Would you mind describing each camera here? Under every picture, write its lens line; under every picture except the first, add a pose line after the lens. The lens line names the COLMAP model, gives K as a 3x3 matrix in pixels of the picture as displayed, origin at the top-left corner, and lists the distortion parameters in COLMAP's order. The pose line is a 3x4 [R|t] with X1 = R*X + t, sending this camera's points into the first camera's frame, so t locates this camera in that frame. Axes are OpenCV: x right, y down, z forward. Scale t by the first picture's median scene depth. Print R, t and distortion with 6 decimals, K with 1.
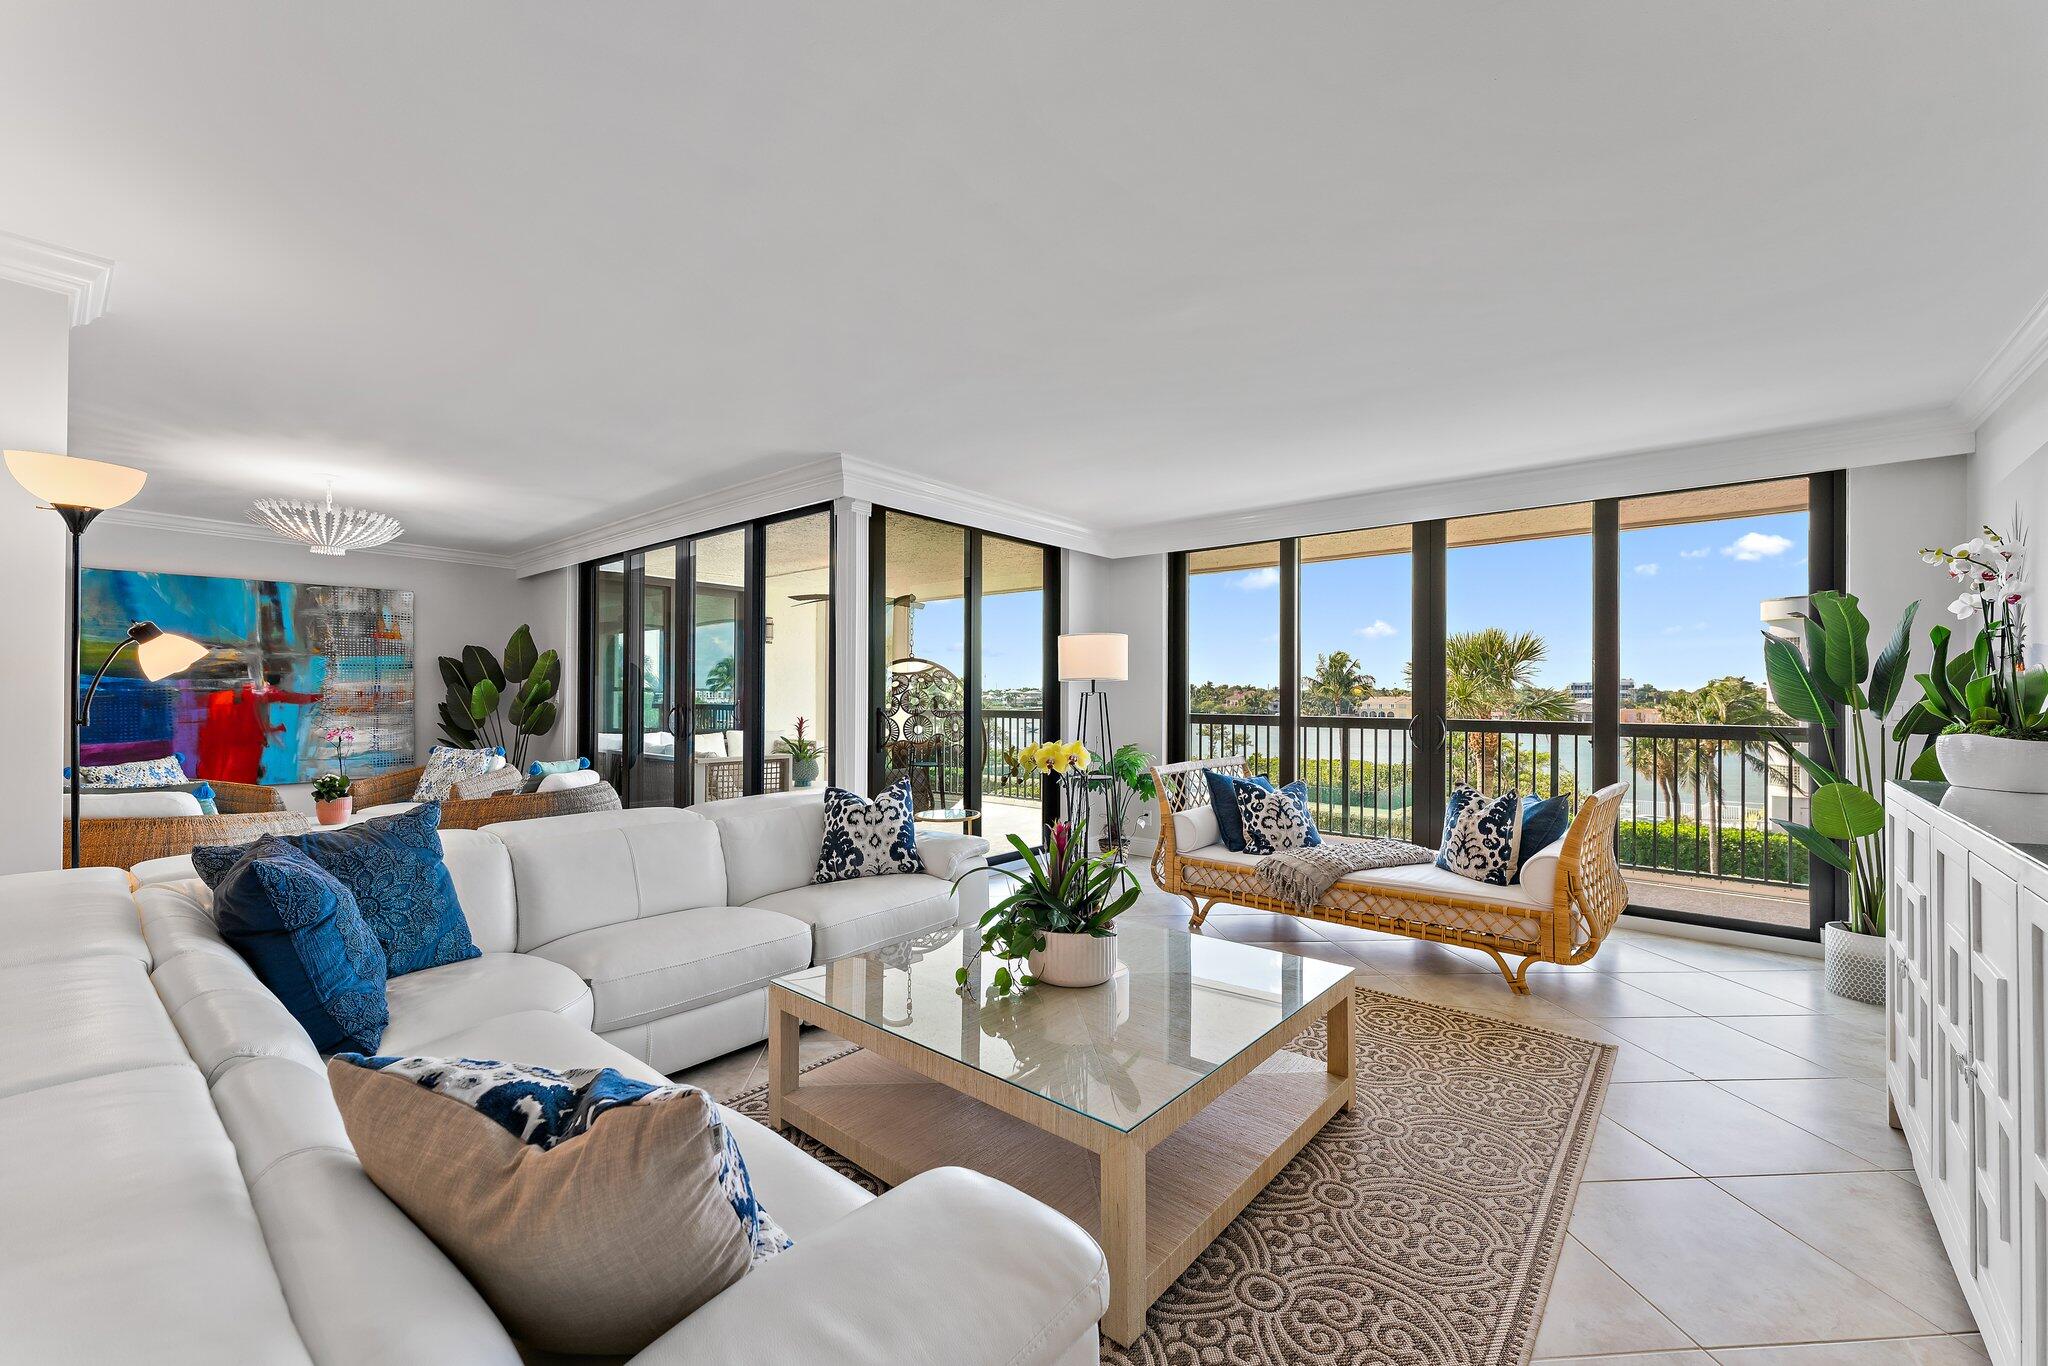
lens RADIAL K [[821.4, 0, 1039.4], [0, 821.4, 689.5], [0, 0, 1]] dist [0.001155, 0.000149]
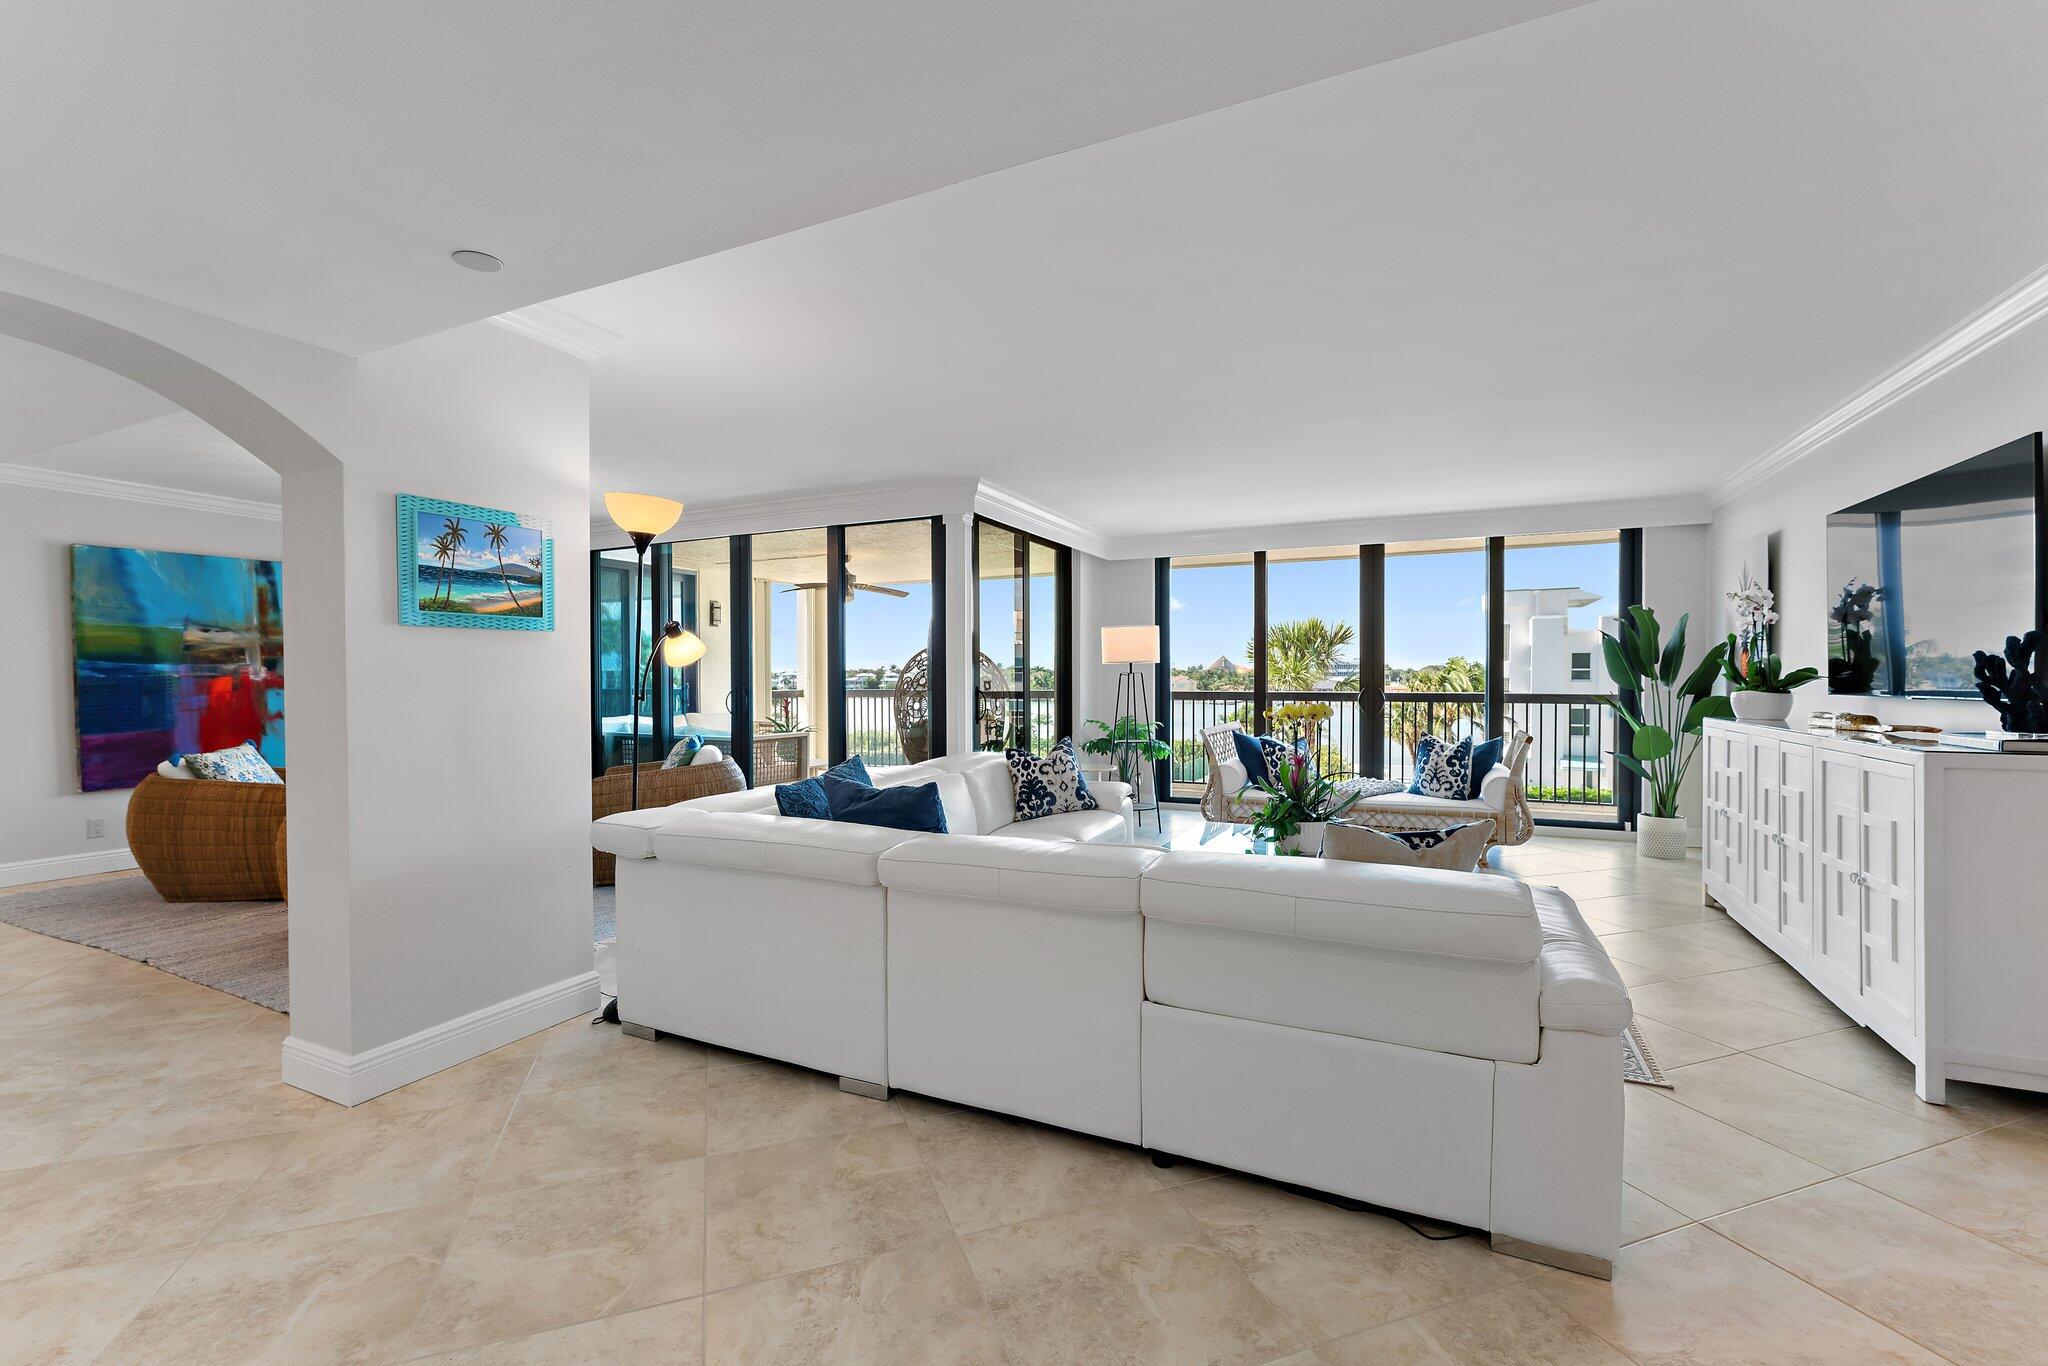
lens RADIAL K [[856.9, 0, 1024.0], [0, 856.9, 683.0], [0, 0, 1]] dist [-0.000570, -0.000120]
pose [[0.969606, -0.008926, 0.244510, -0.552493], [0.005425, 0.999873, 0.014987, -0.001642], [-0.244613, -0.013205, 0.969531, -0.288671]]
